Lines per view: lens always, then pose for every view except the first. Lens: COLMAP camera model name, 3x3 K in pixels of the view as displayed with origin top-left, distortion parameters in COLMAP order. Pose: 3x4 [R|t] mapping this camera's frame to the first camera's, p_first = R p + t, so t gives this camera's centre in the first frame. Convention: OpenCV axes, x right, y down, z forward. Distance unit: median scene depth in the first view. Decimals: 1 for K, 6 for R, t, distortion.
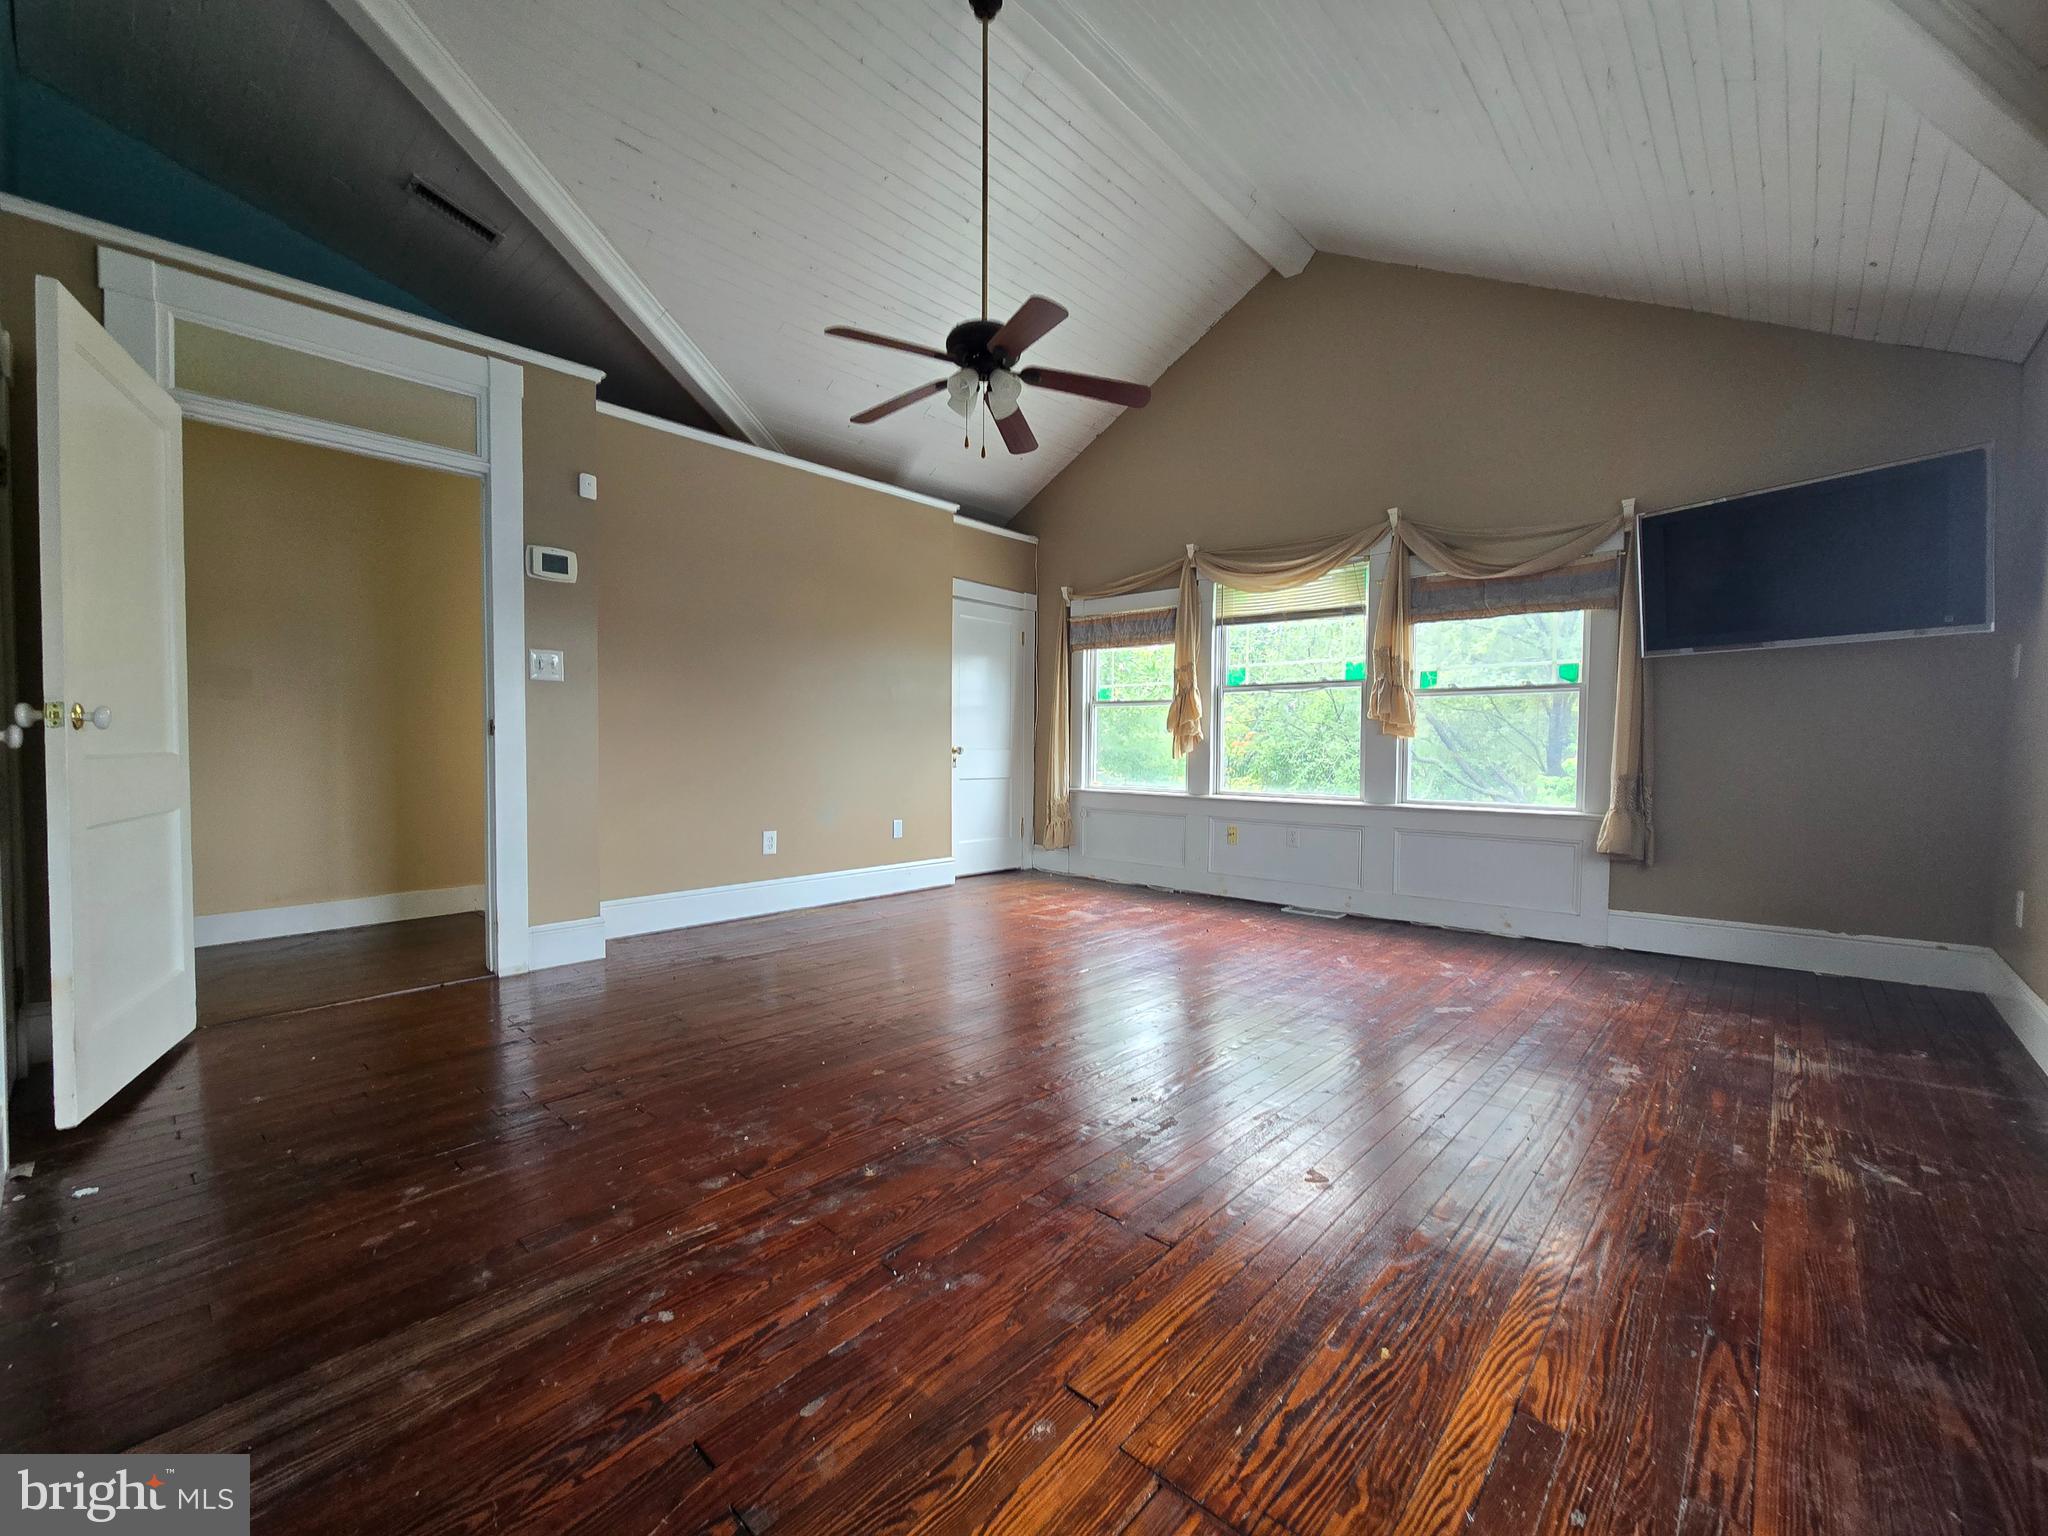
lens RADIAL K [[831.5, 0, 1026.2], [0, 831.5, 765.6], [0, 0, 1]] dist [-0.003593, 0.000160]
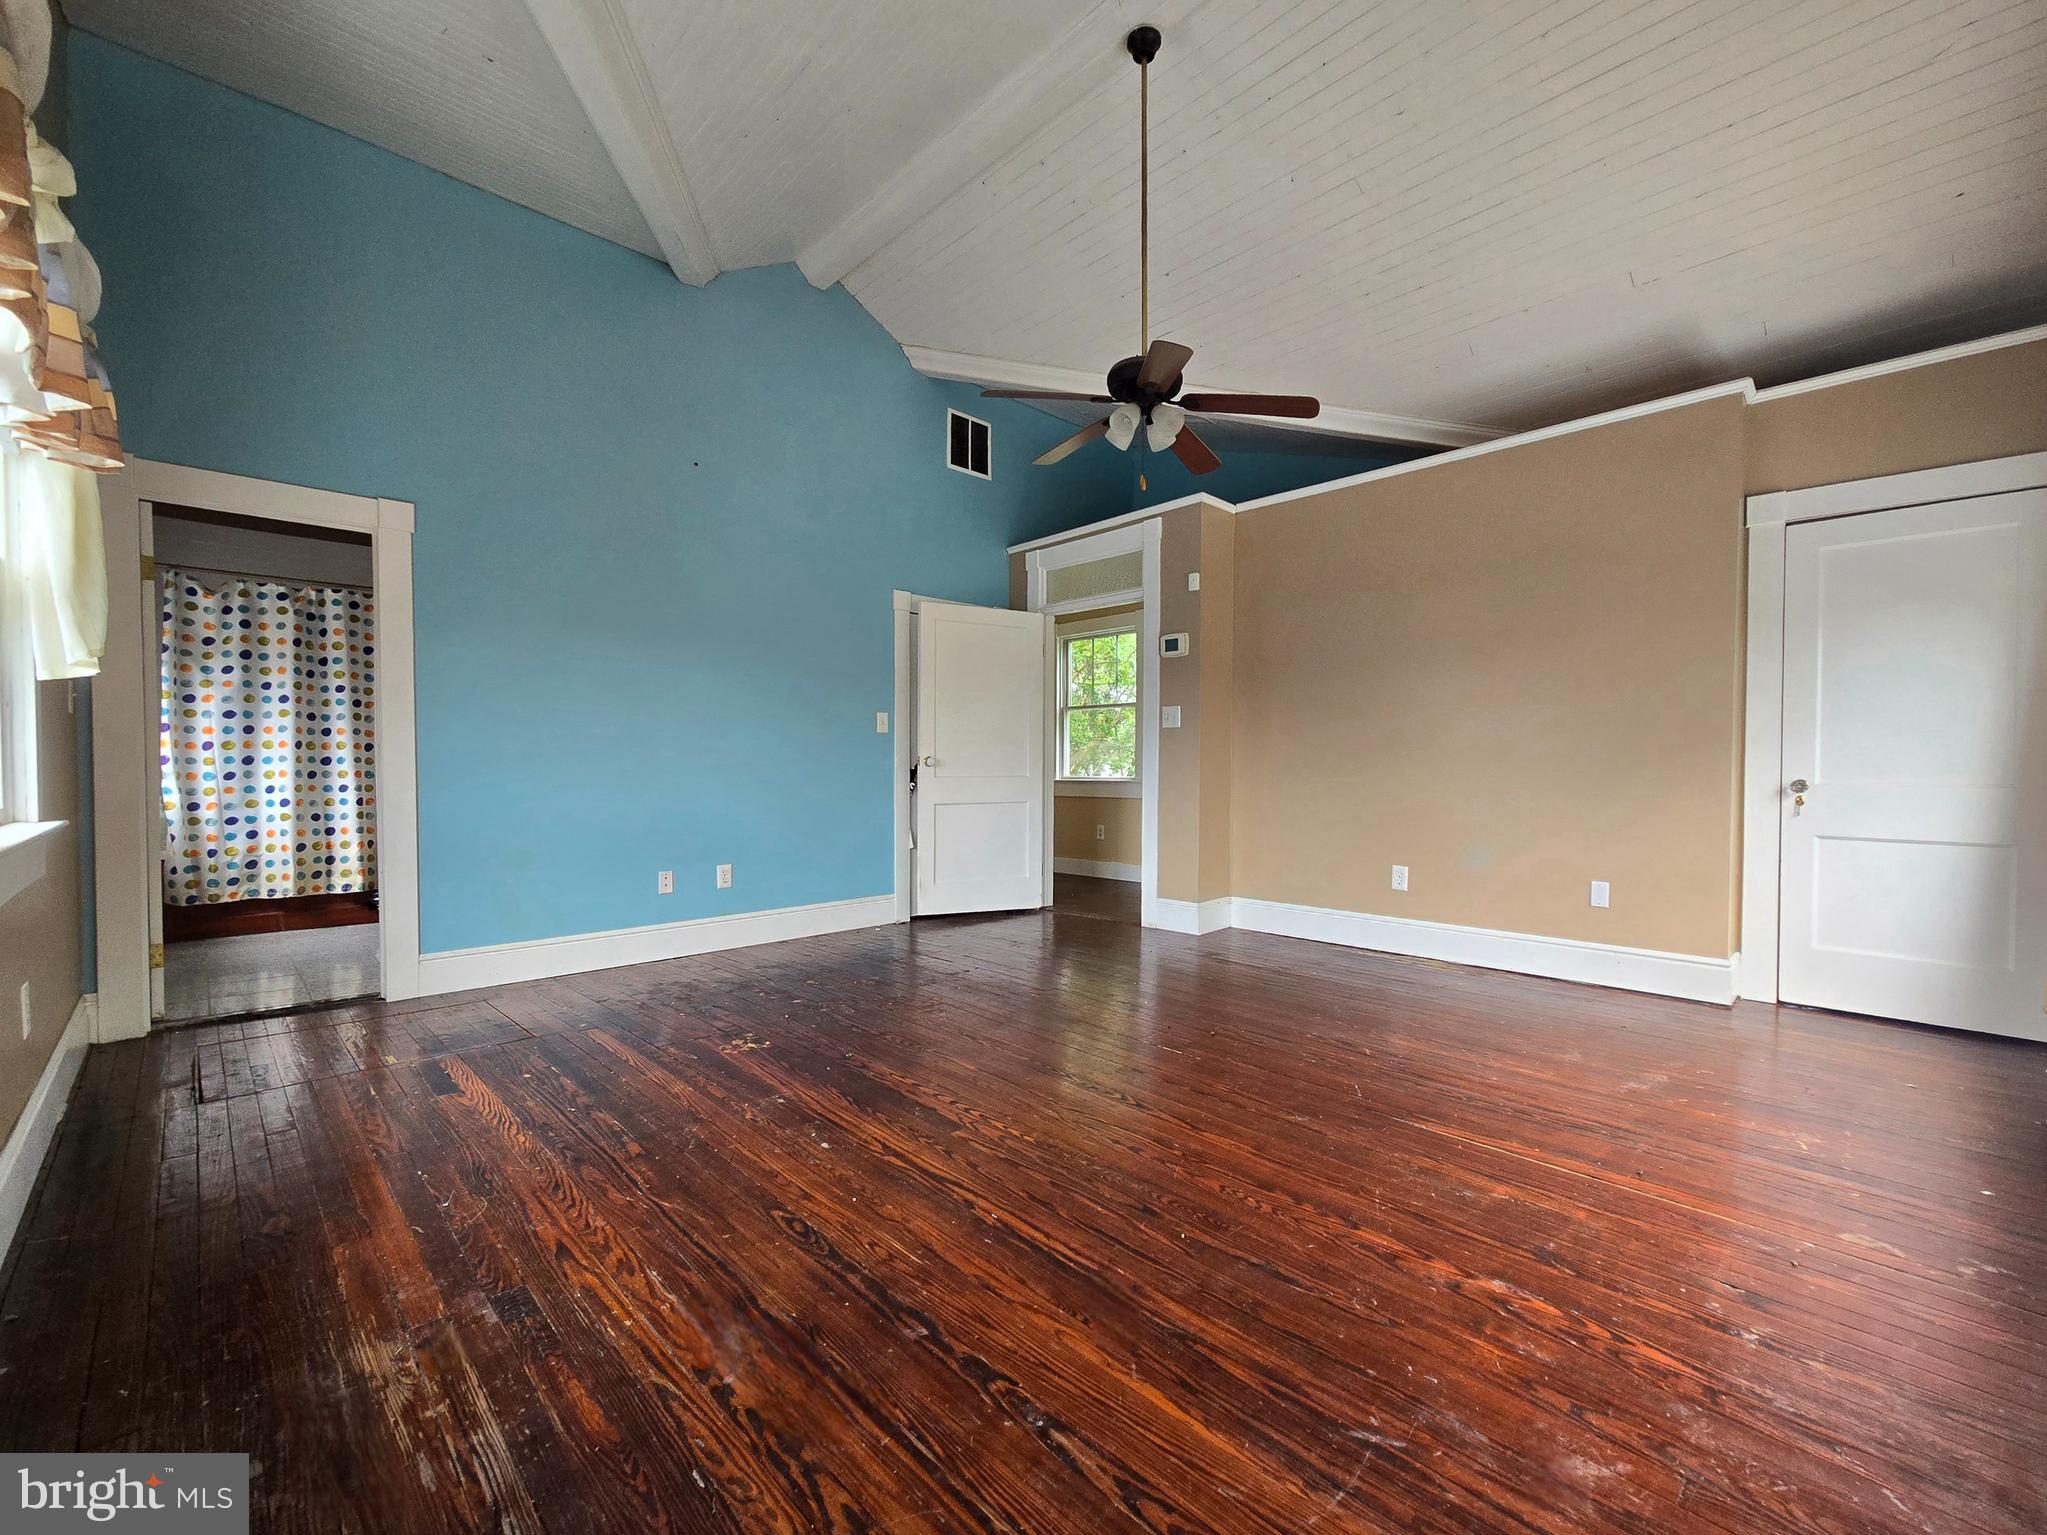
lens RADIAL K [[831.1, 0, 1026.4], [0, 831.1, 772.1], [0, 0, 1]] dist [-0.003593, 0.000160]
pose [[-0.038835, 0.003588, -0.999239, 0.904192], [-0.025626, 0.999661, 0.004586, -0.029001], [0.998917, 0.025785, -0.038730, 0.853815]]
